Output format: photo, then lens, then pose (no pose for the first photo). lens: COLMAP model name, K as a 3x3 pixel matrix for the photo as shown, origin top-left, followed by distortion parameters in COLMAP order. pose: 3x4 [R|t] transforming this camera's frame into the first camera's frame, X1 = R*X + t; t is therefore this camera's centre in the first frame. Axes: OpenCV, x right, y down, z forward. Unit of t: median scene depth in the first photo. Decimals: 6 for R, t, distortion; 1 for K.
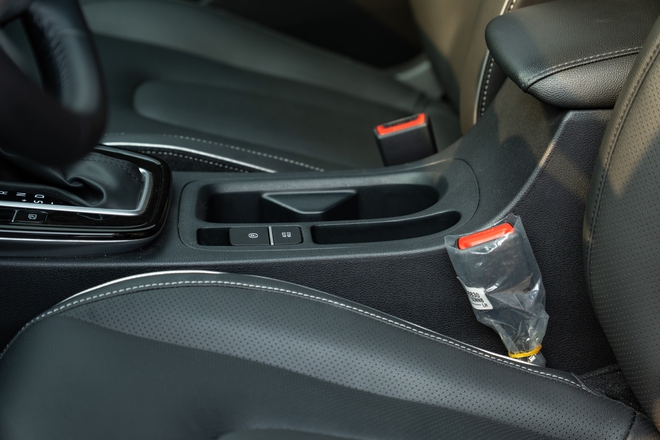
lens RADIAL K [[1869.7, 0, 325.2], [0, 1869.7, 222.6], [0, 0, 1]] dist [0.848255, 0.000000]
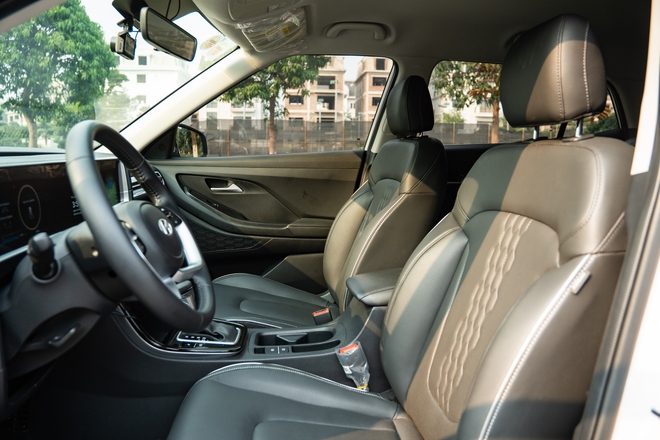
lens RADIAL K [[484.3, 0, 324.2], [0, 484.3, 216.0], [0, 0, 1]] dist [-0.089665, 0.035884]
pose [[0.999106, -0.016724, 0.038829, 0.018669], [0.025586, 0.970330, -0.240426, -0.014497], [-0.033656, 0.241205, 0.969890, 0.190076]]
